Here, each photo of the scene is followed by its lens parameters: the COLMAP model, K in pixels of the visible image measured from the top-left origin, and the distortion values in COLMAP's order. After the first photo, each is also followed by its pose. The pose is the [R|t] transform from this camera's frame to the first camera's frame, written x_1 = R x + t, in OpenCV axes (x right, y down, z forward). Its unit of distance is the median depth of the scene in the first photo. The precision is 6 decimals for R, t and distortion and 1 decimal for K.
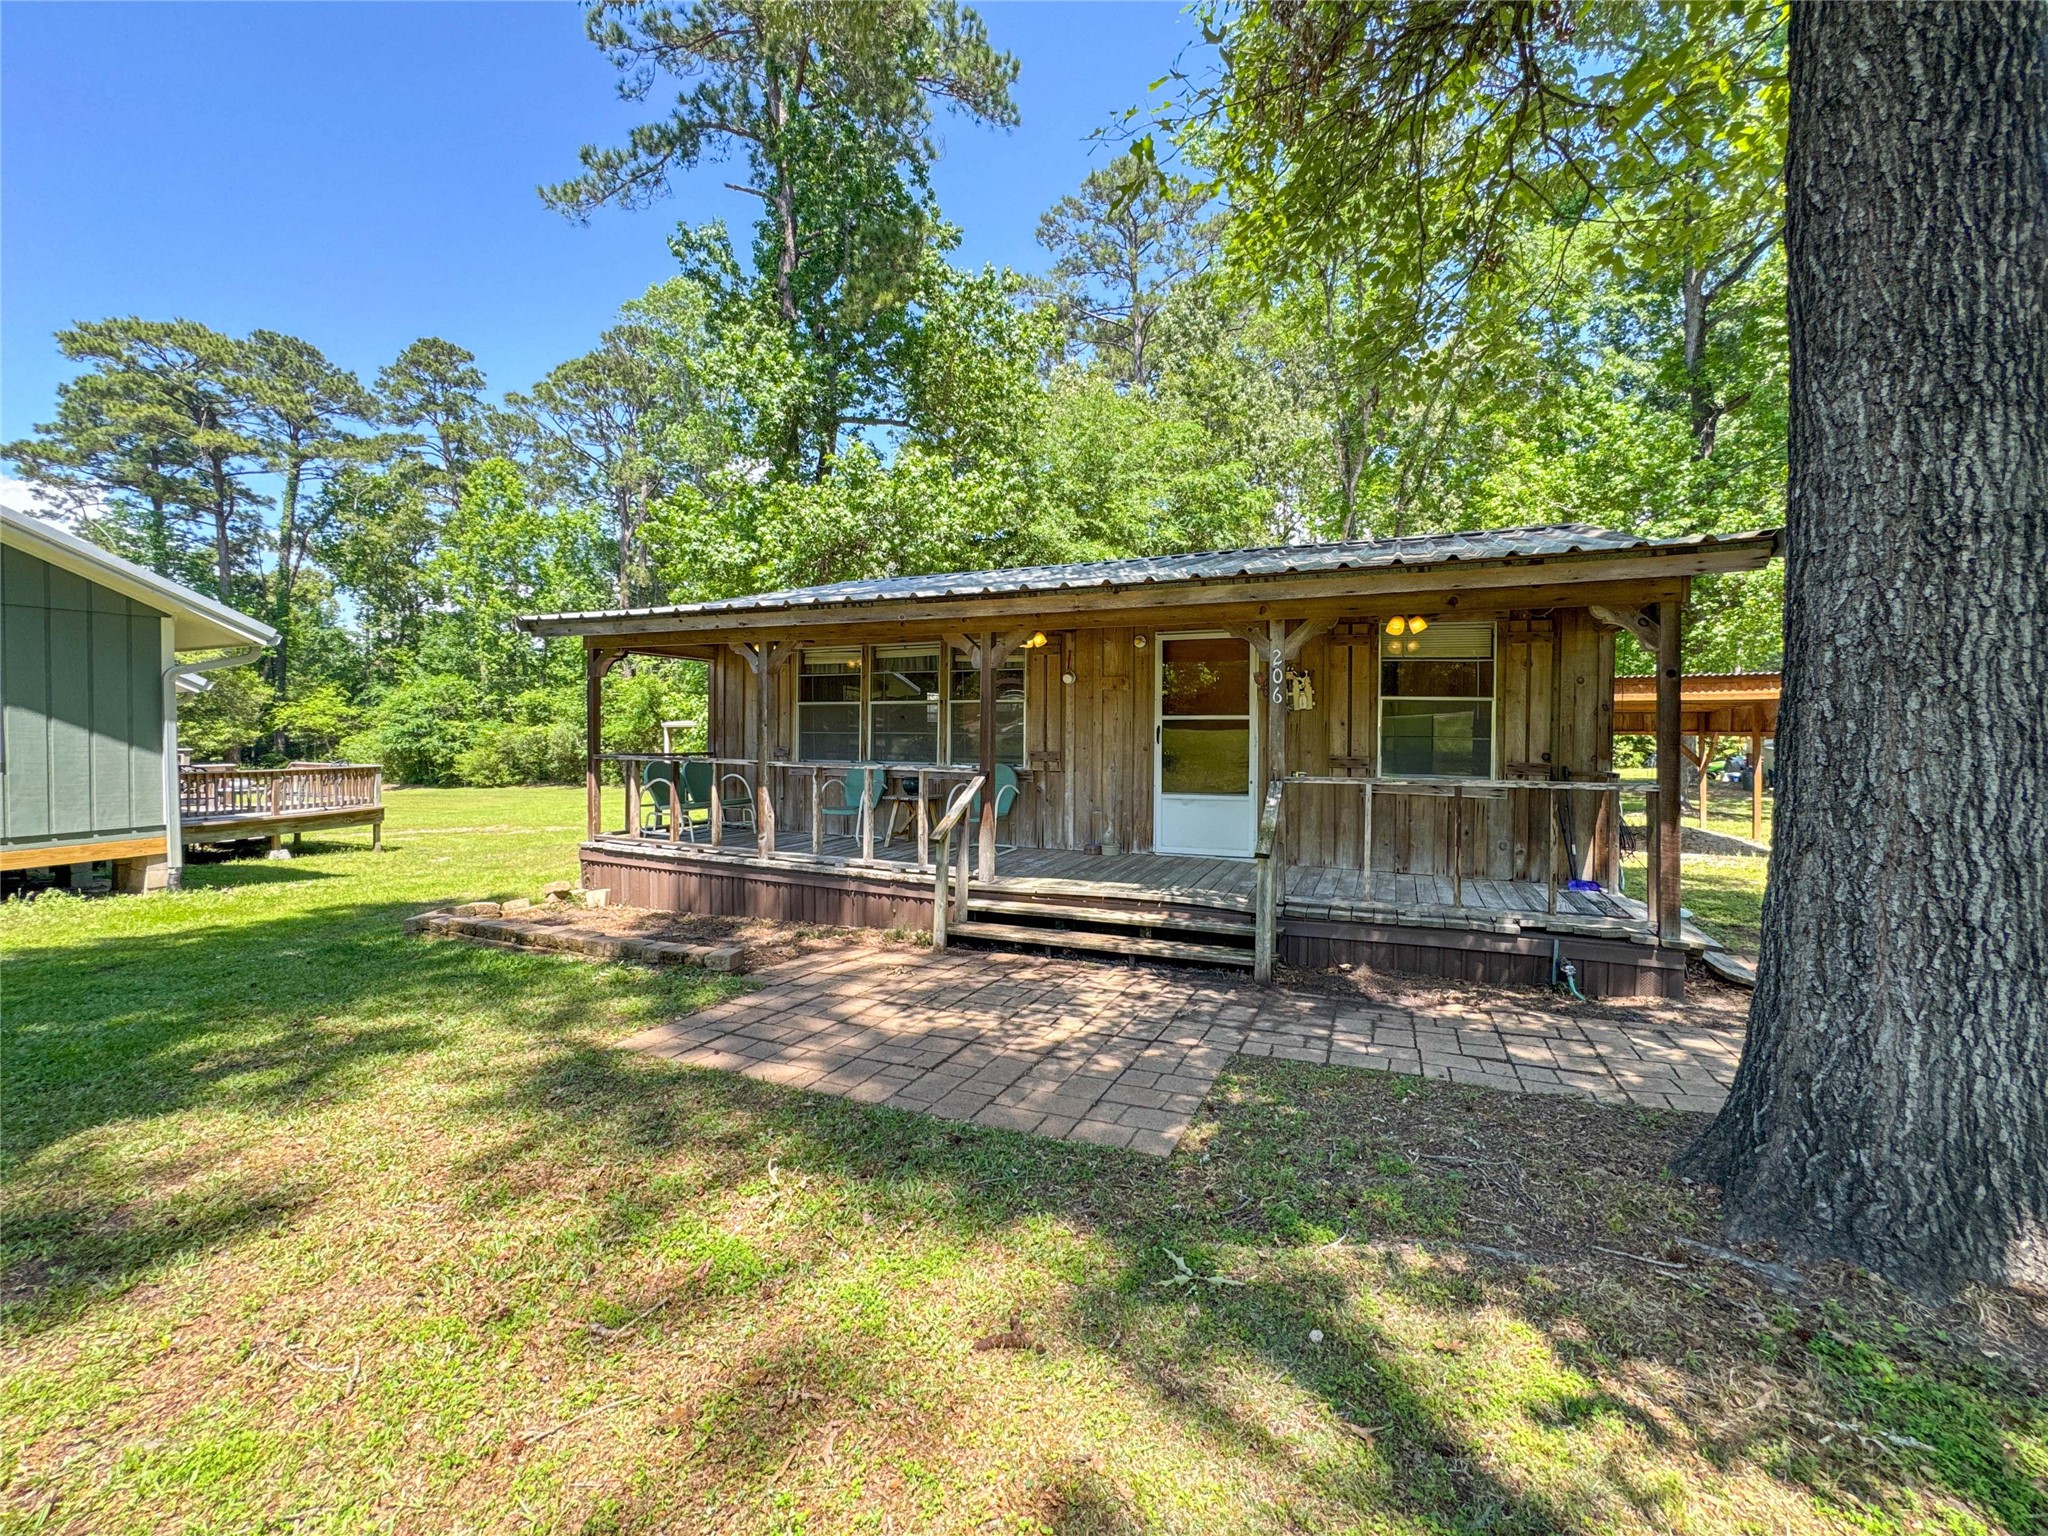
lens RADIAL K [[849.8, 0, 1050.3], [0, 849.8, 752.5], [0, 0, 1]] dist [-0.040637, 0.016505]
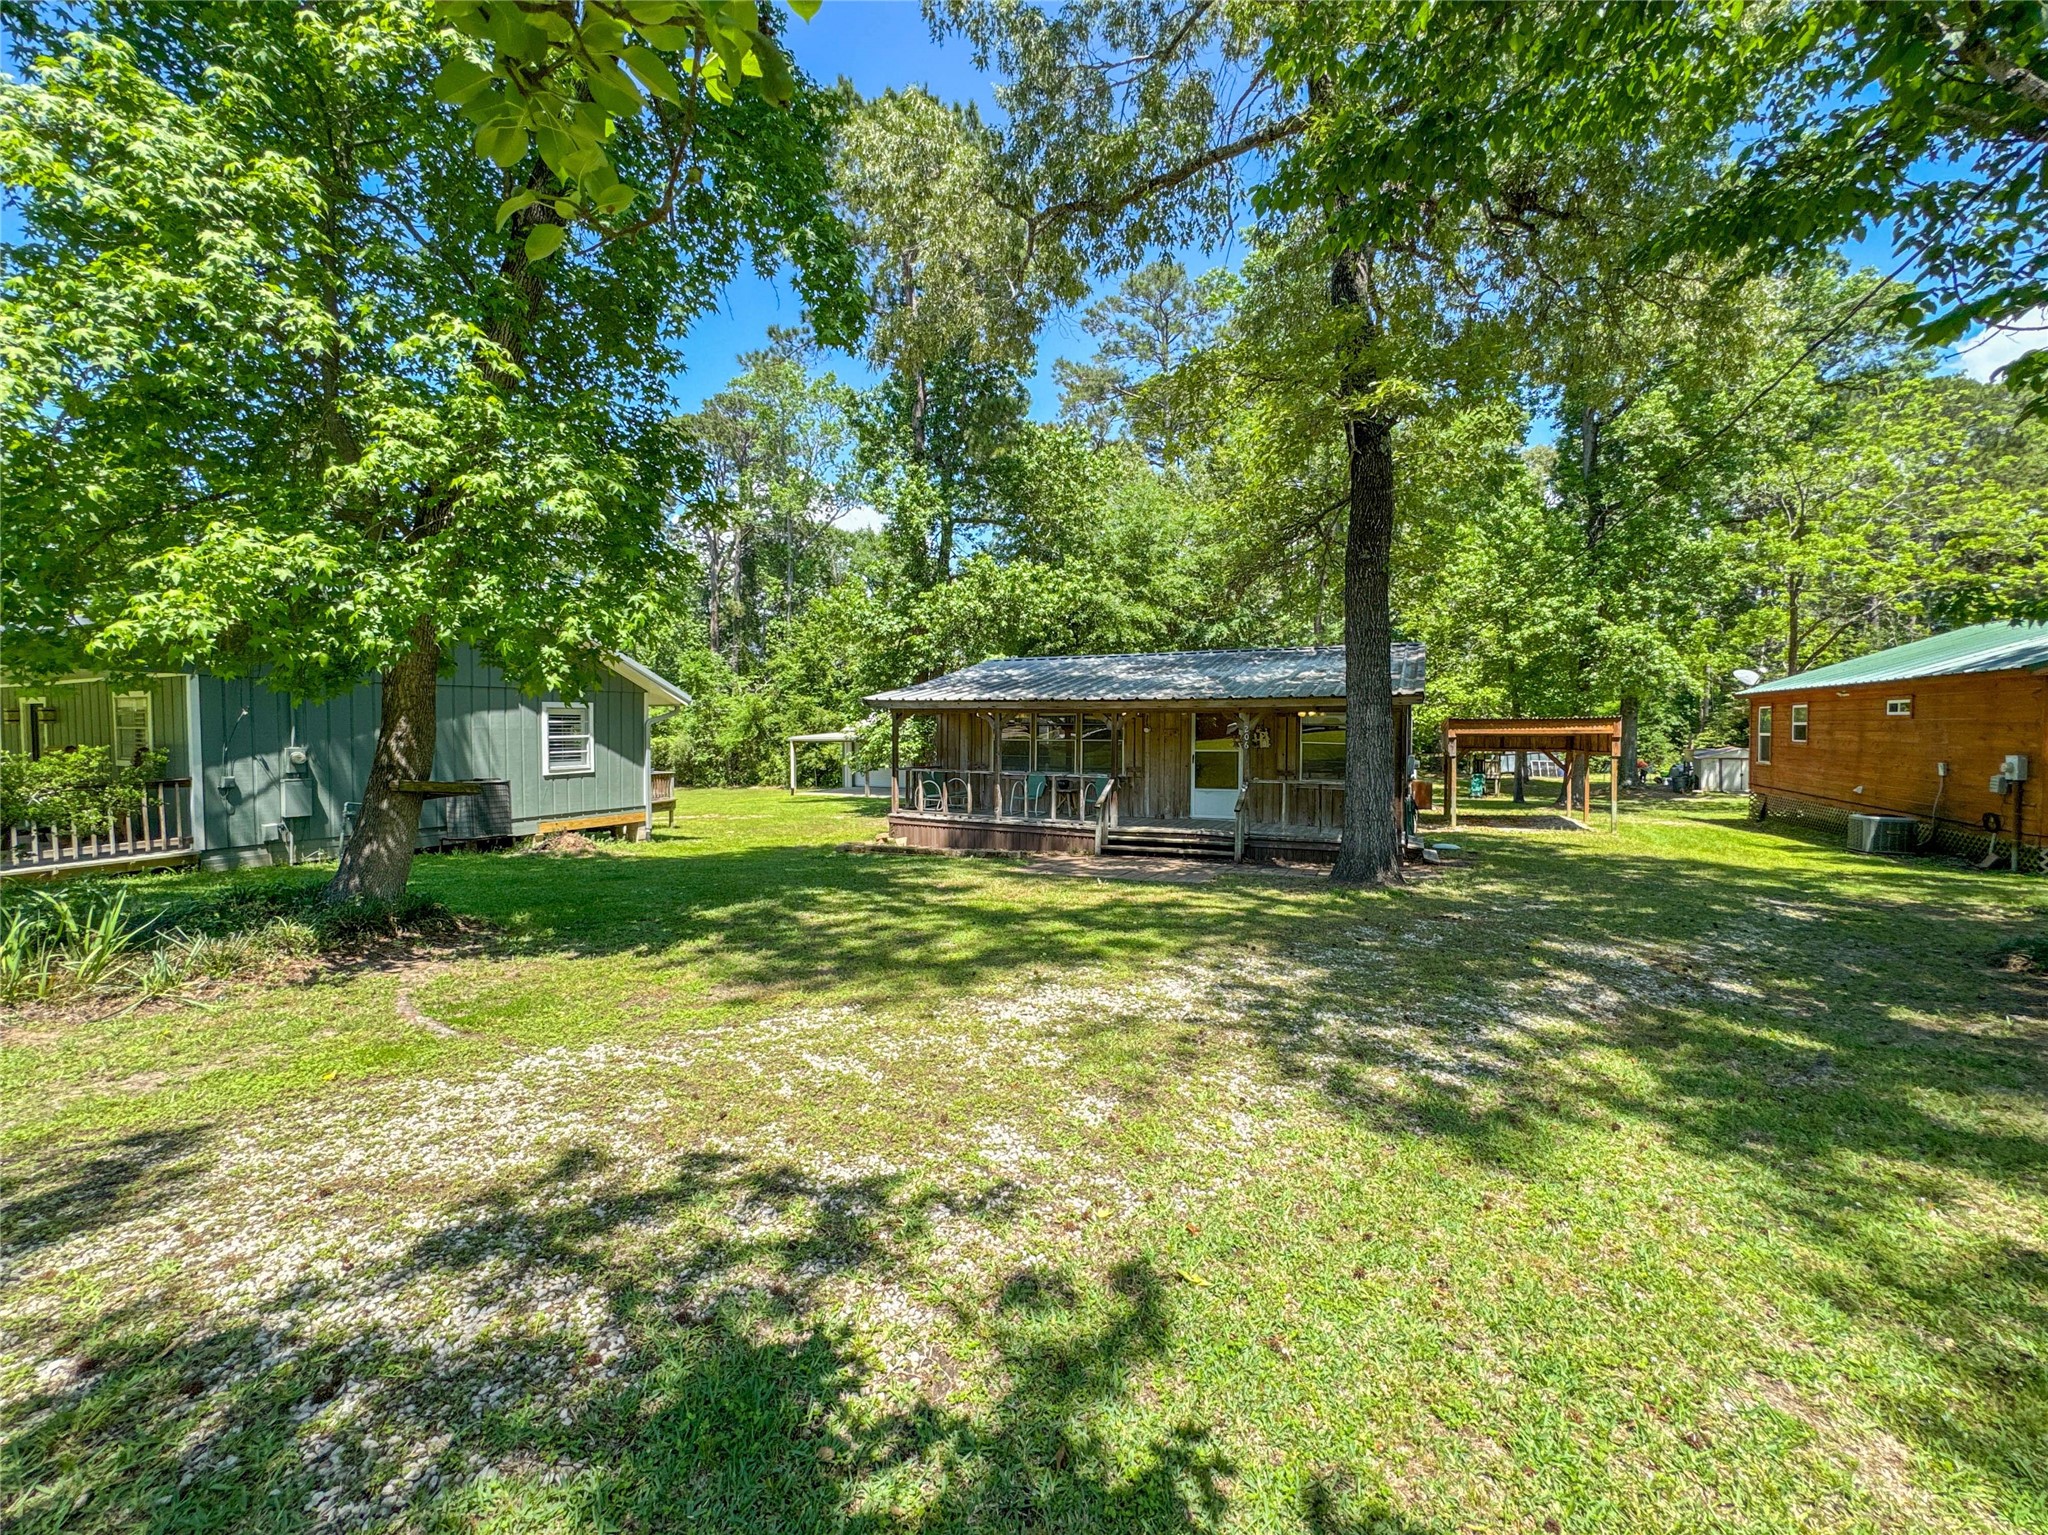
lens RADIAL K [[841.0, 0, 1030.0], [0, 841.0, 738.0], [0, 0, 1]] dist [-0.003337, -0.000385]
pose [[0.998532, -0.002274, -0.054110, -0.145843], [0.001032, 0.999736, -0.022971, -0.023537], [0.054148, 0.022881, 0.998271, -0.969438]]
